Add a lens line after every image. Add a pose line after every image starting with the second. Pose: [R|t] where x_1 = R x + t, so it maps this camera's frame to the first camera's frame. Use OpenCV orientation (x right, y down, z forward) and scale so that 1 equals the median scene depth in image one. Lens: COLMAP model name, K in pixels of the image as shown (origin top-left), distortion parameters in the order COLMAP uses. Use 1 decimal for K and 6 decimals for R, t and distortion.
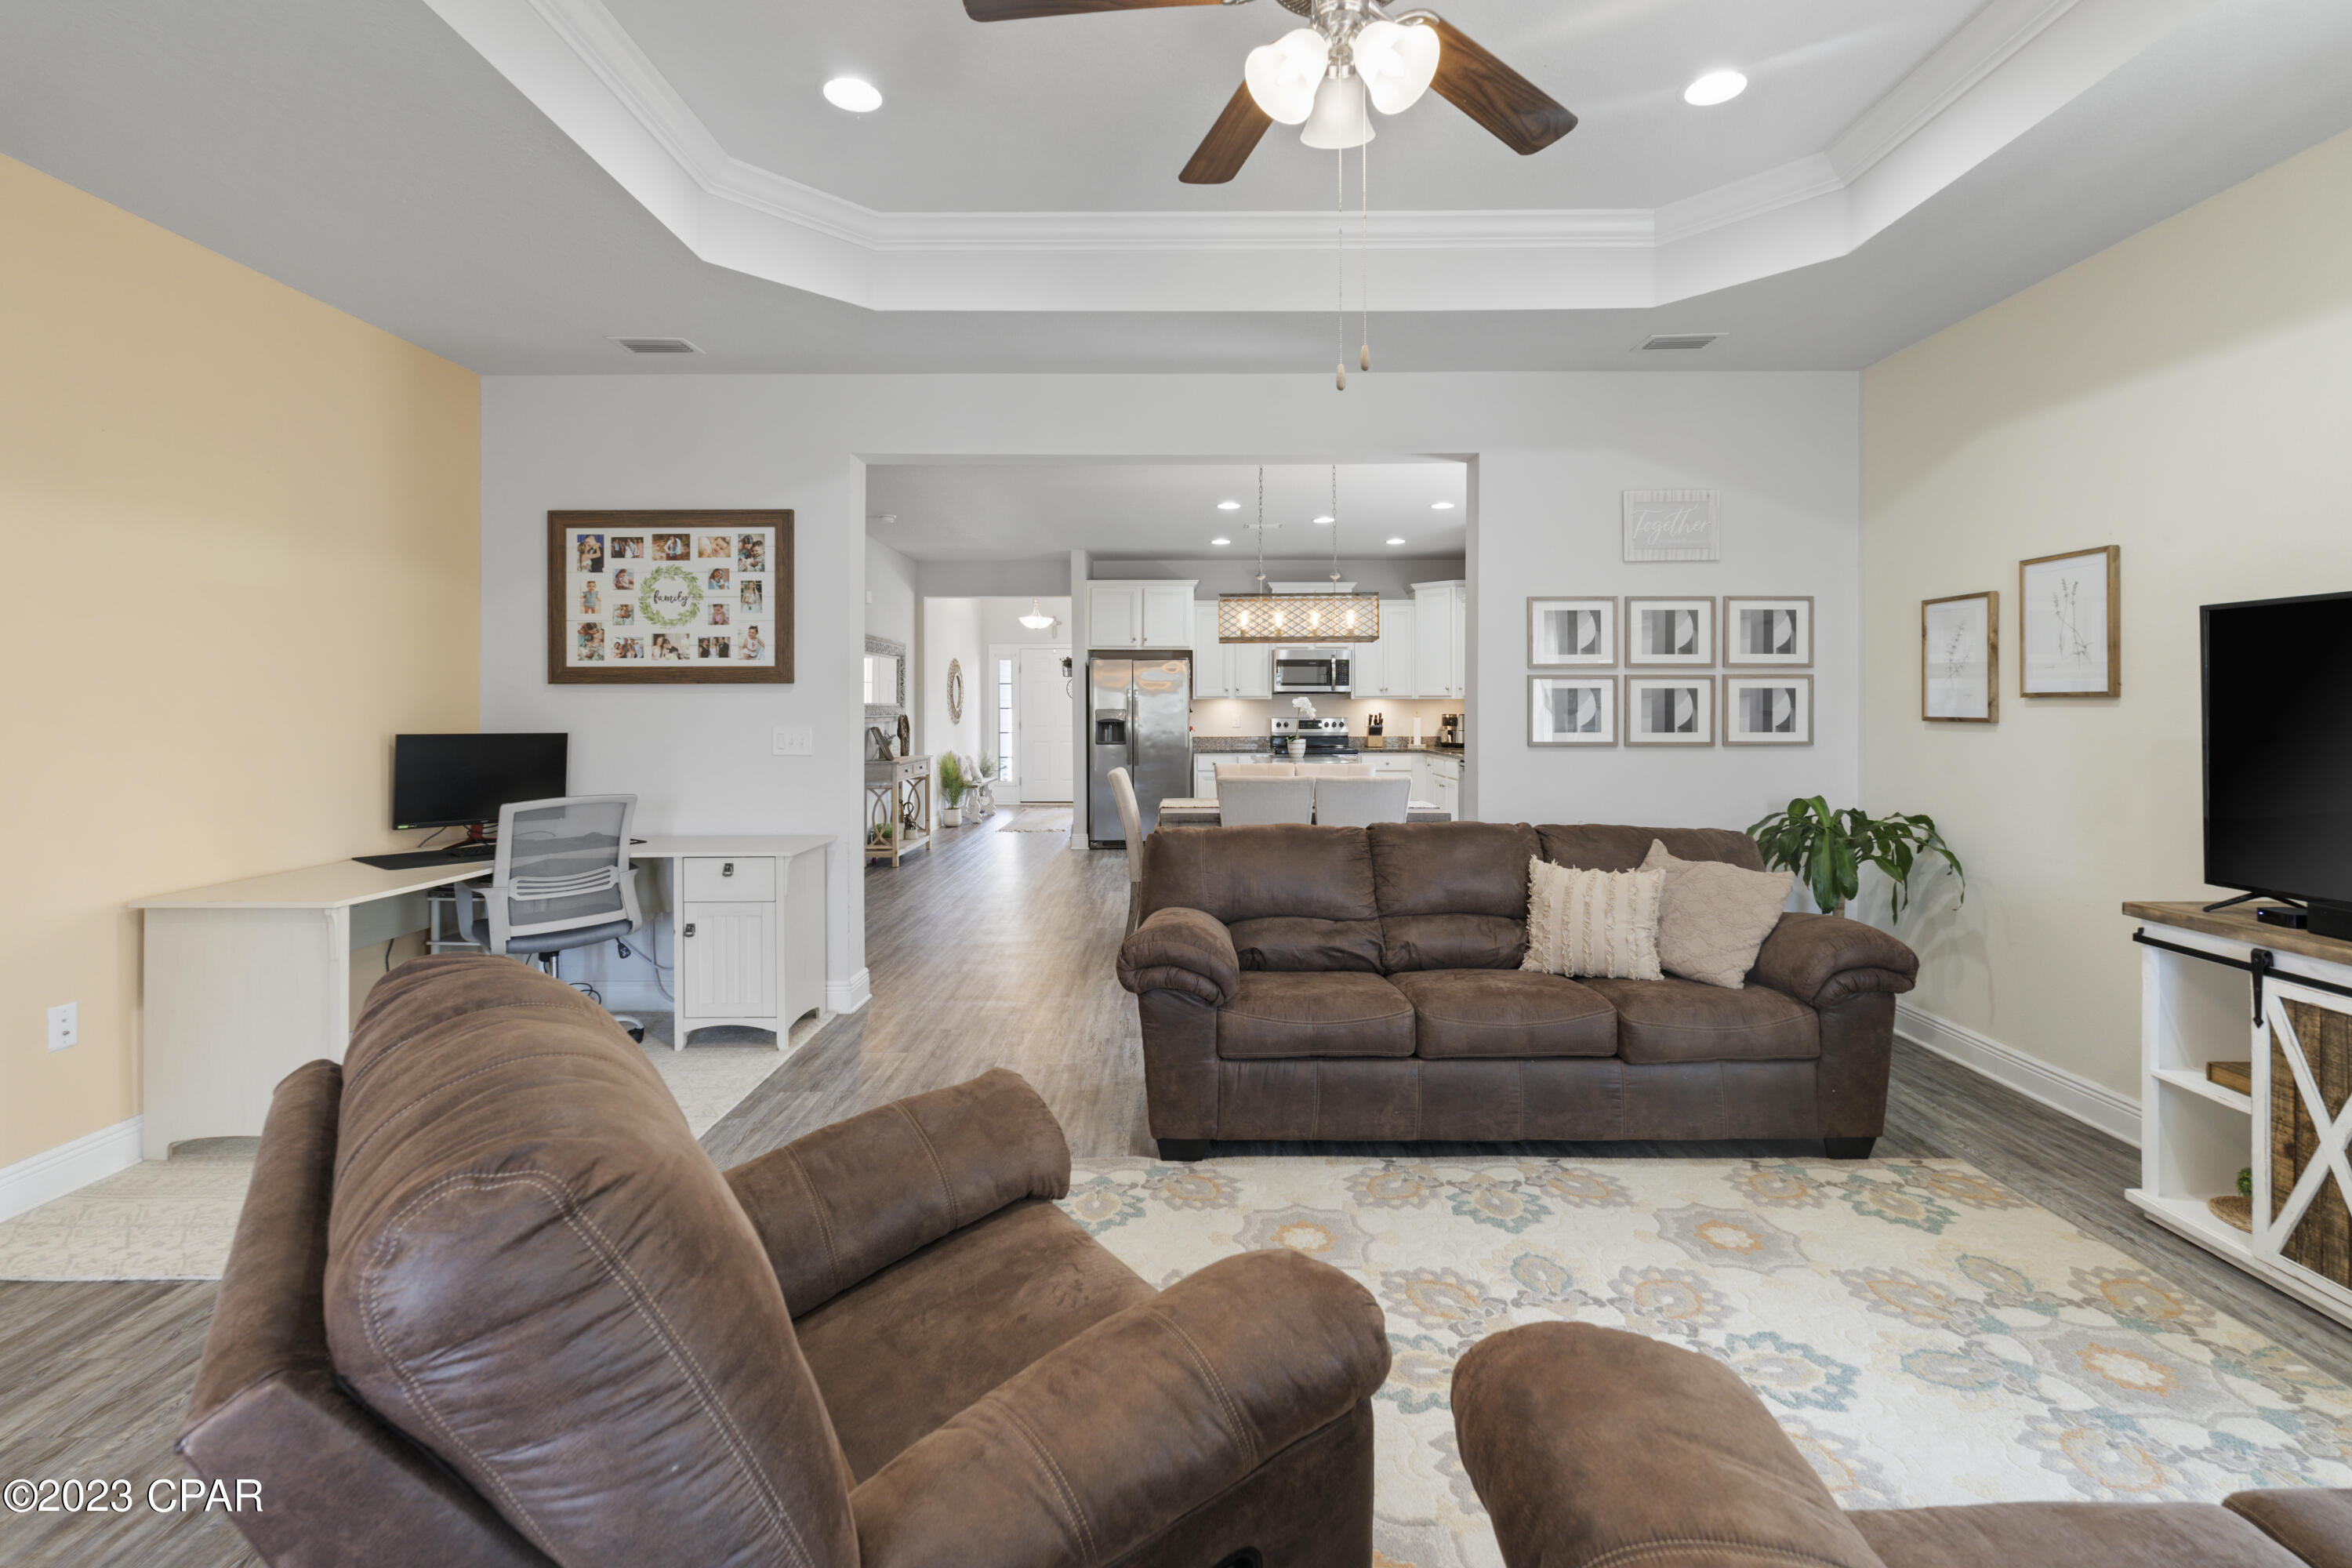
lens RADIAL K [[1054.6, 0, 1167.0], [0, 1054.6, 707.3], [0, 0, 1]] dist [-0.004910, 0.000563]
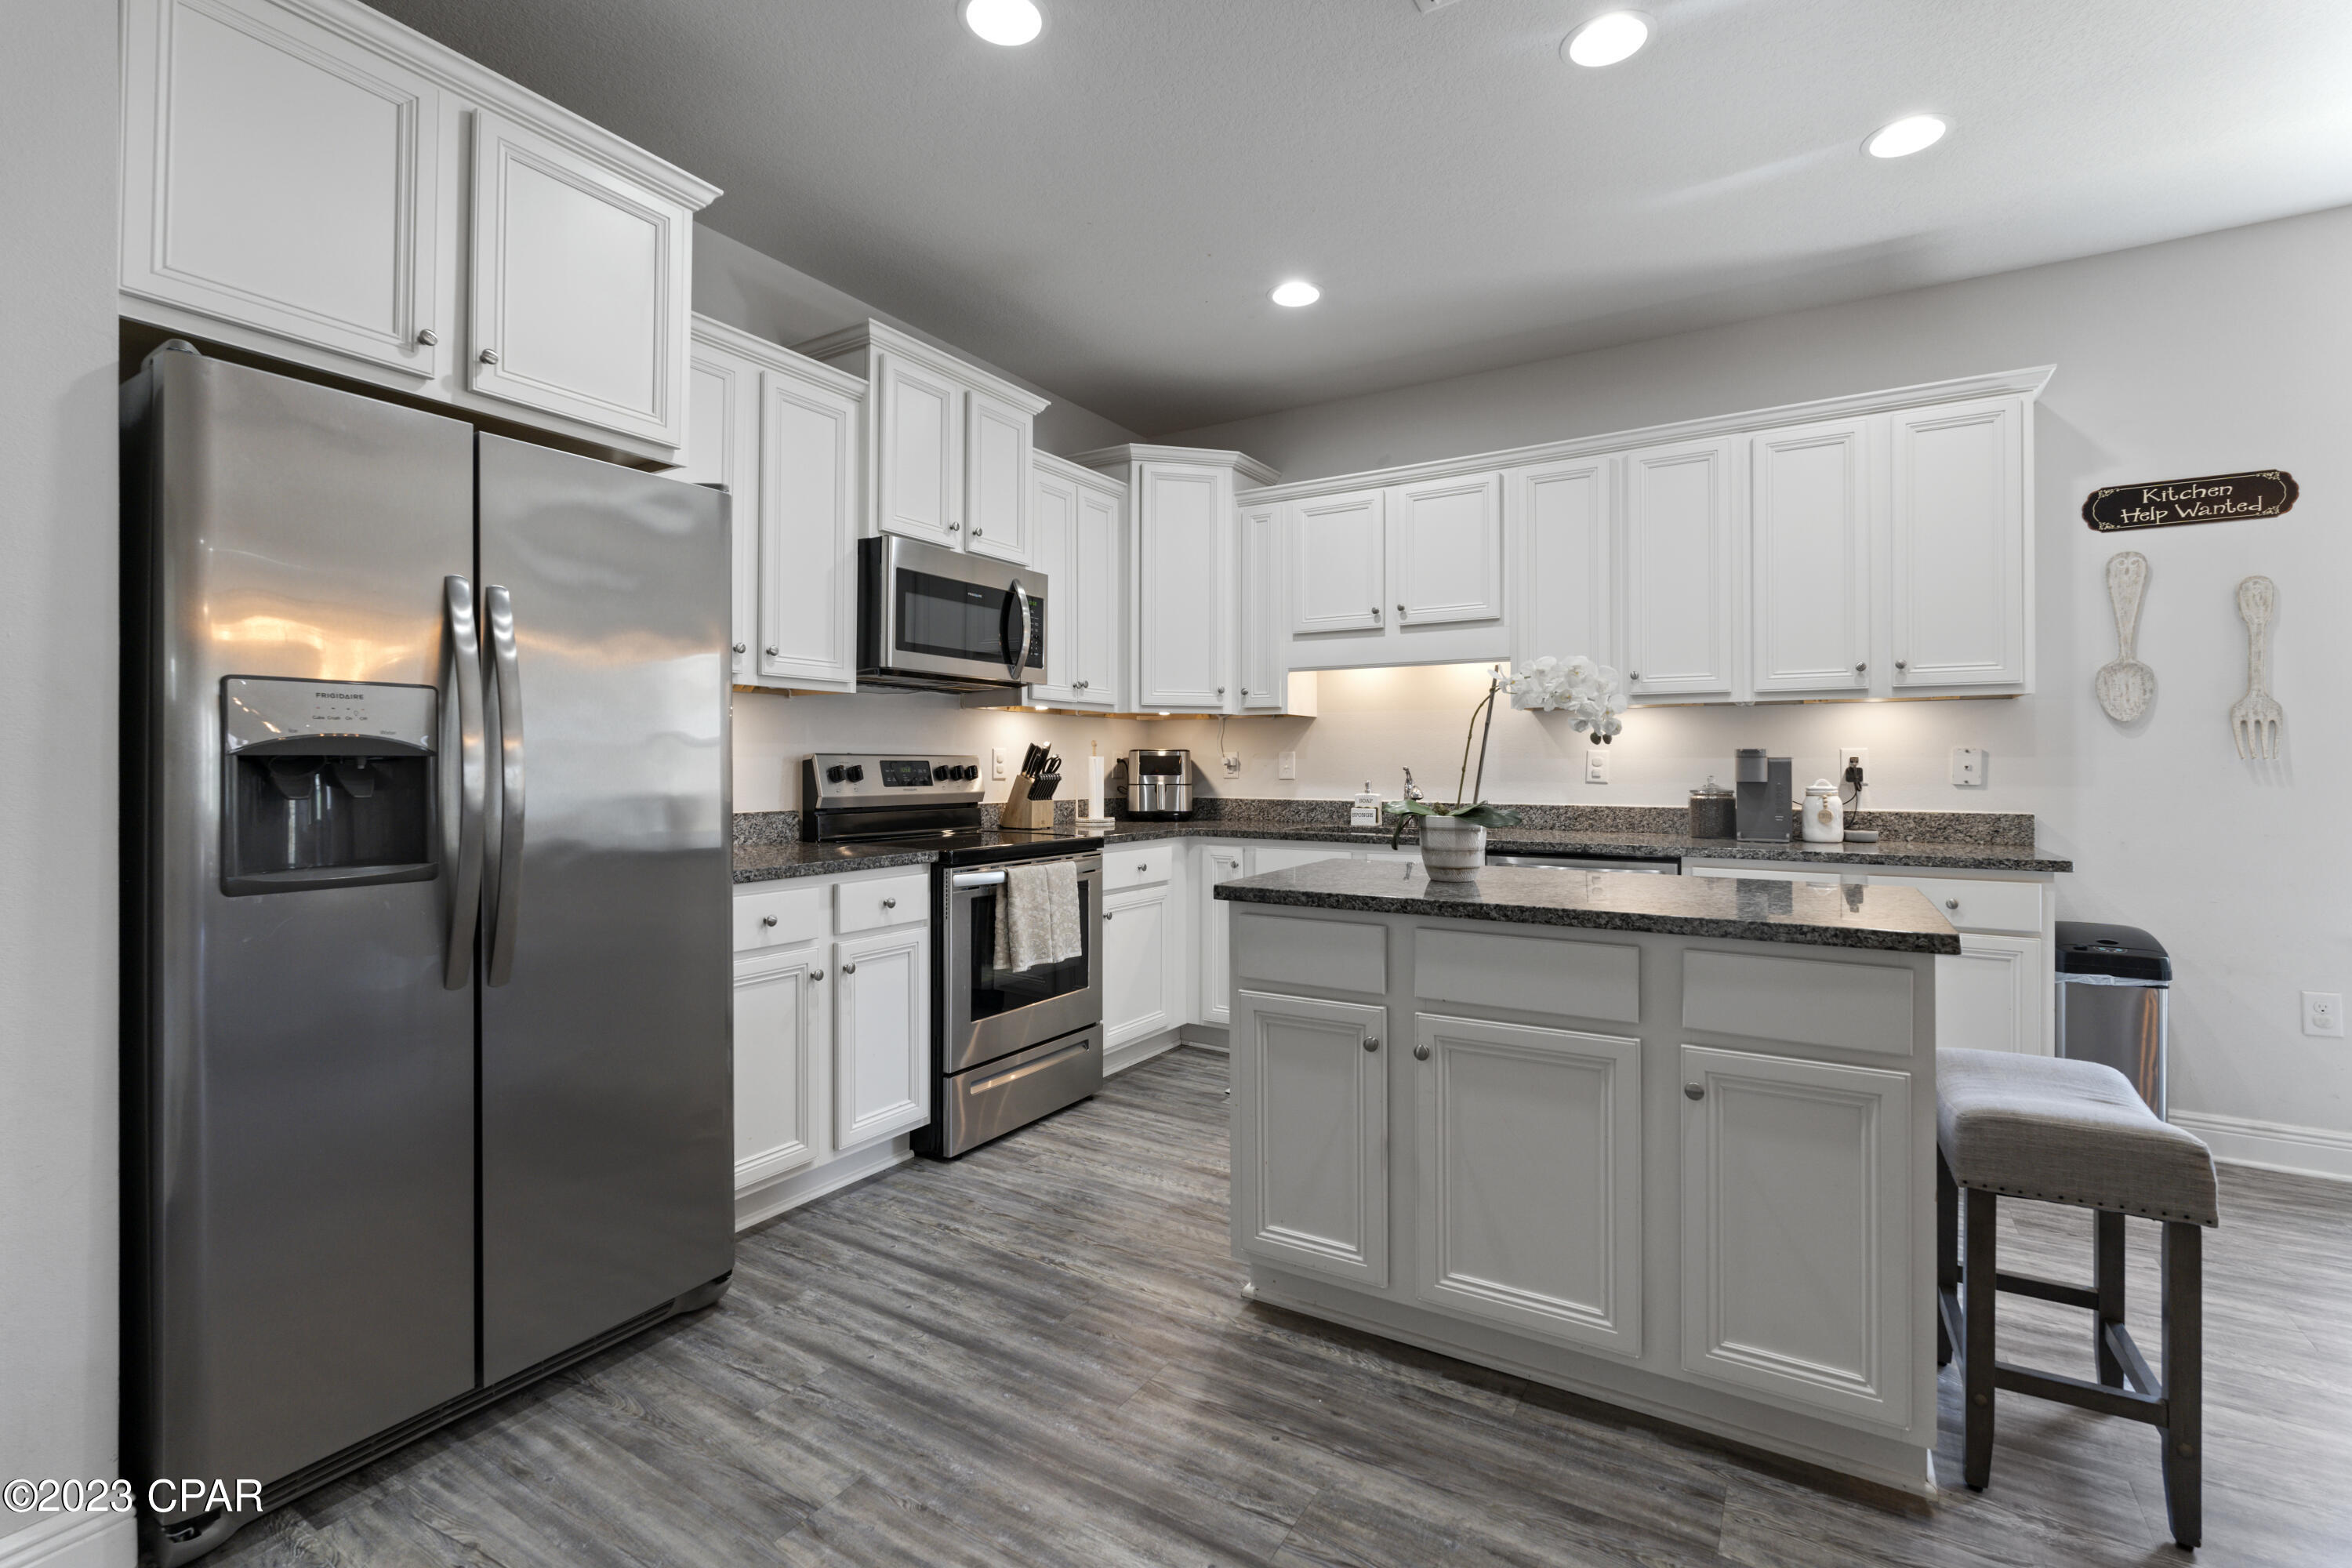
lens RADIAL K [[1054.6, 0, 1151.2], [0, 1054.6, 766.9], [0, 0, 1]] dist [-0.004910, 0.000563]
pose [[0.527447, -0.000597, 0.849588, -0.312191], [0.003575, 0.999992, -0.001516, 0.039123], [-0.849580, 0.003837, 0.527445, 1.934895]]
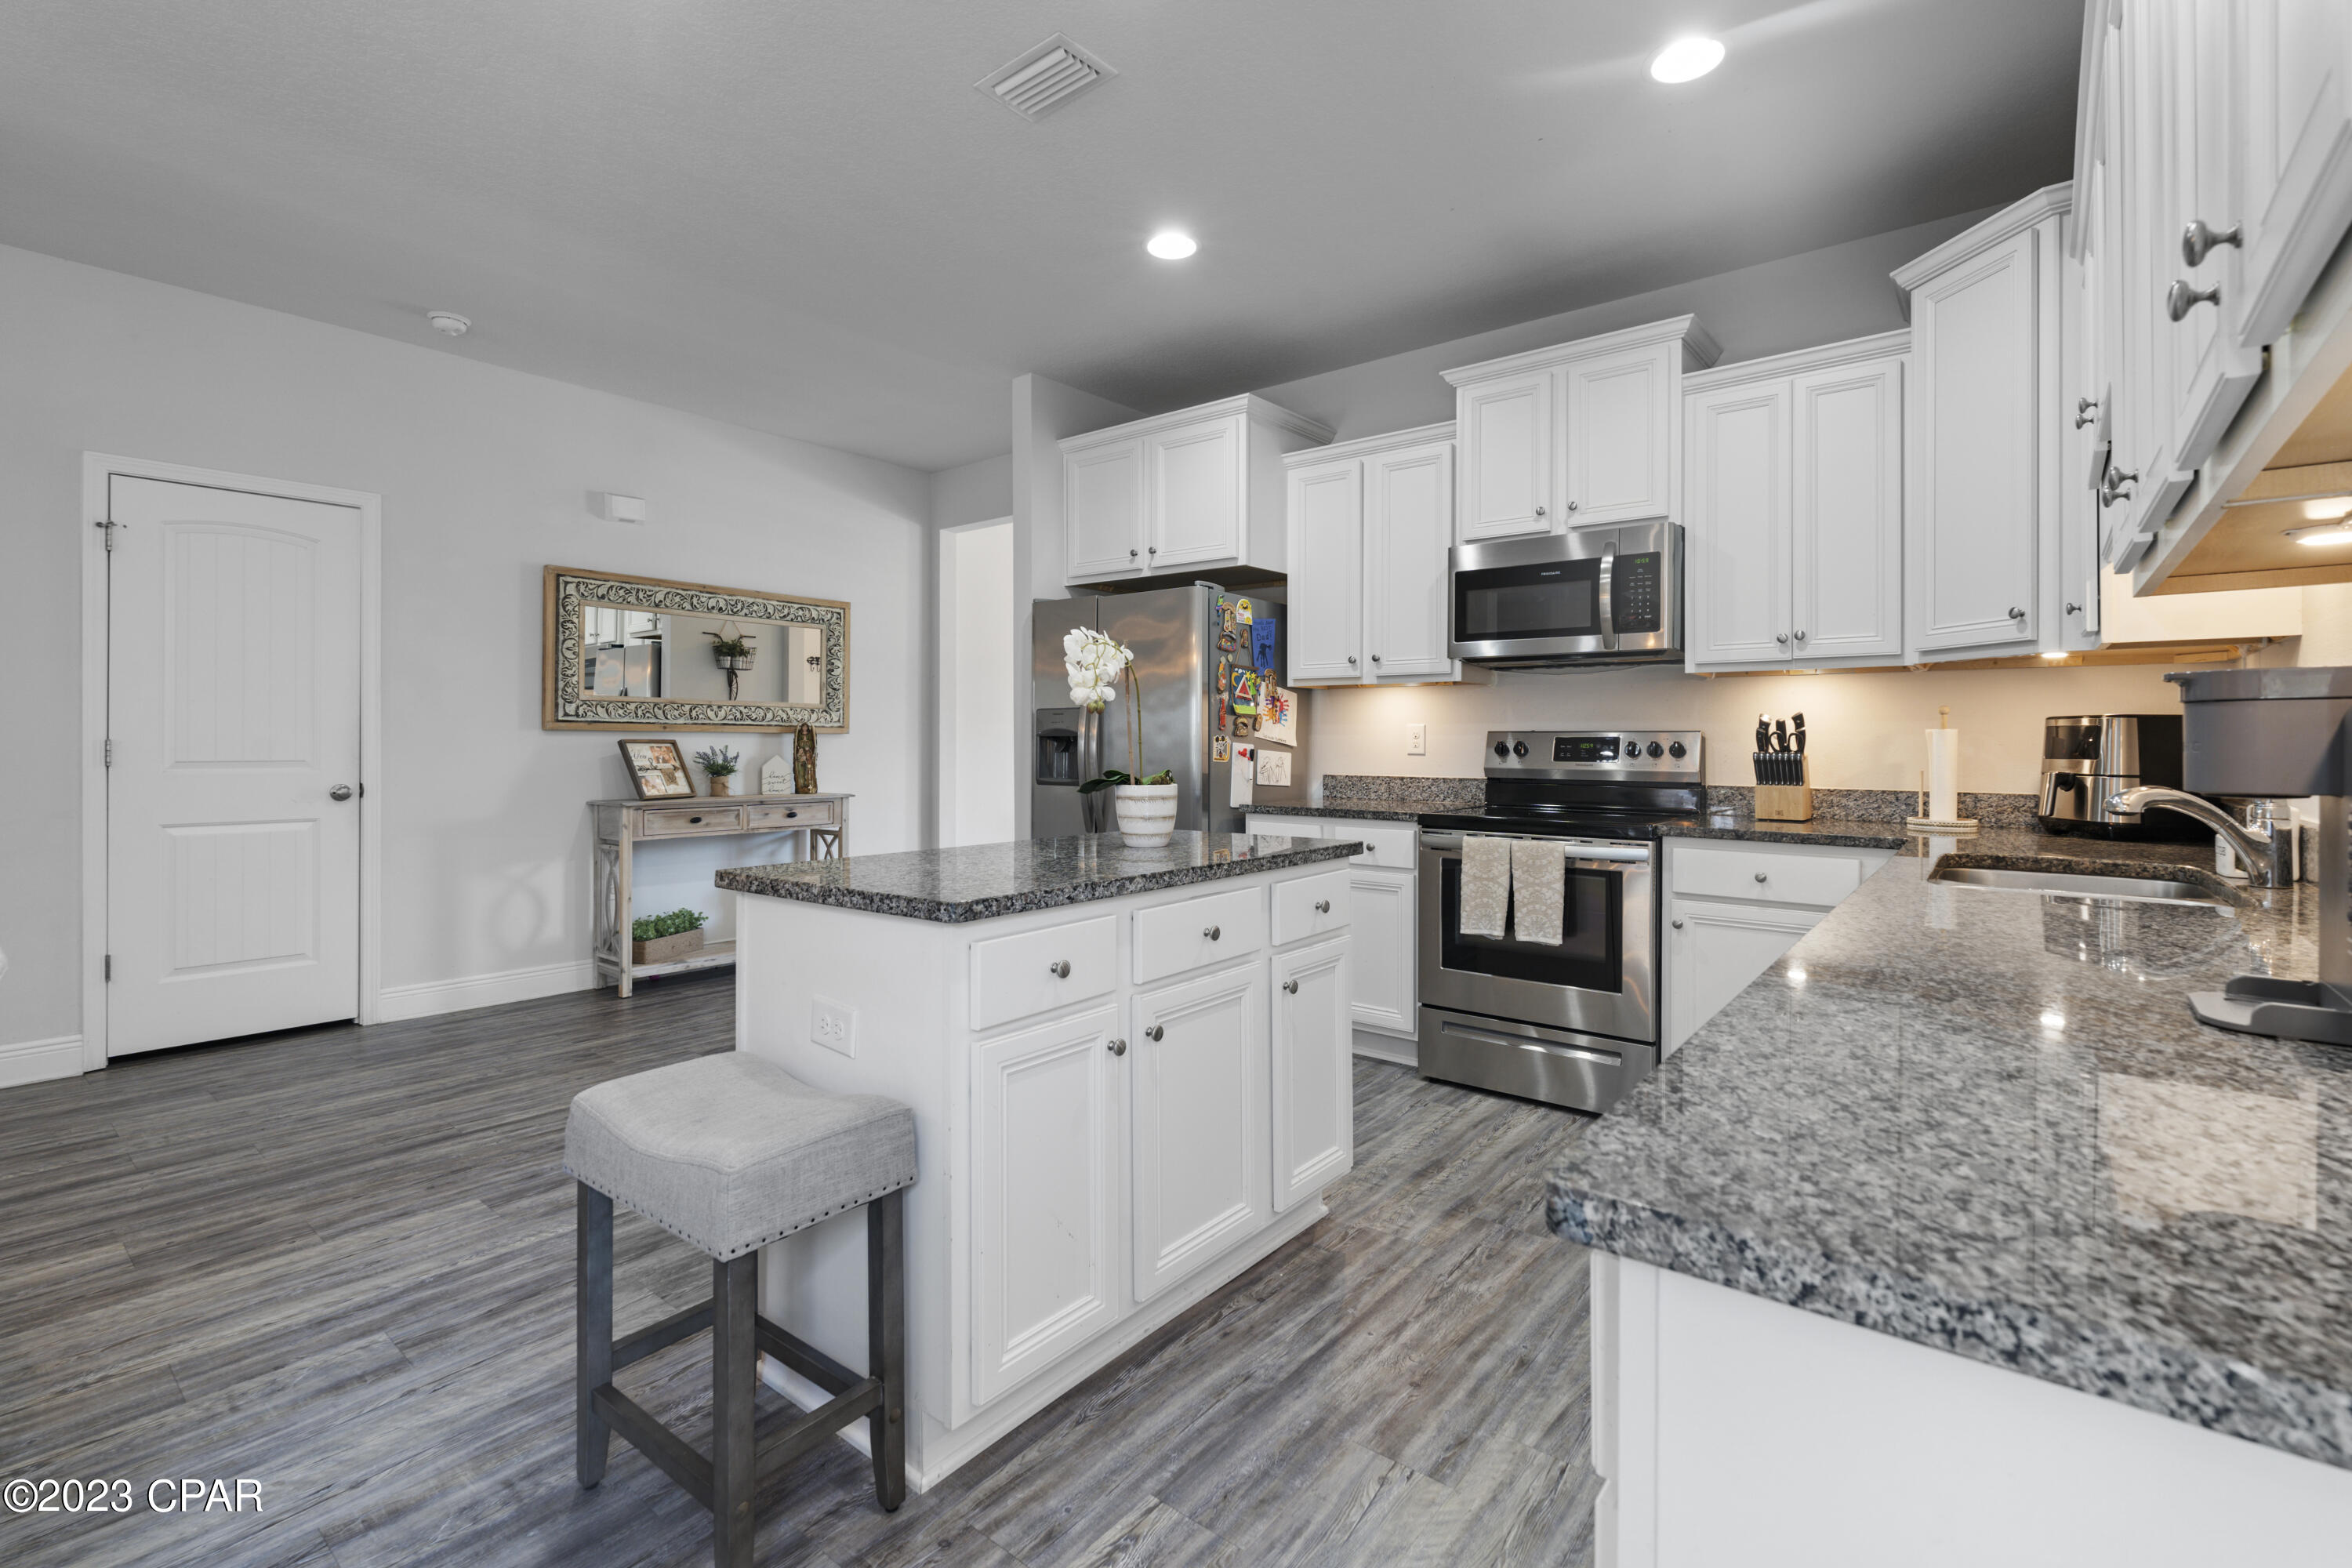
lens RADIAL K [[1054.6, 0, 1193.6], [0, 1054.6, 735.2], [0, 0, 1]] dist [-0.004910, 0.000563]
pose [[0.789512, 0.001654, -0.613732, 0.652179], [-0.007924, 0.999940, -0.007500, 0.039963], [0.613683, 0.010785, 0.789479, 1.634136]]
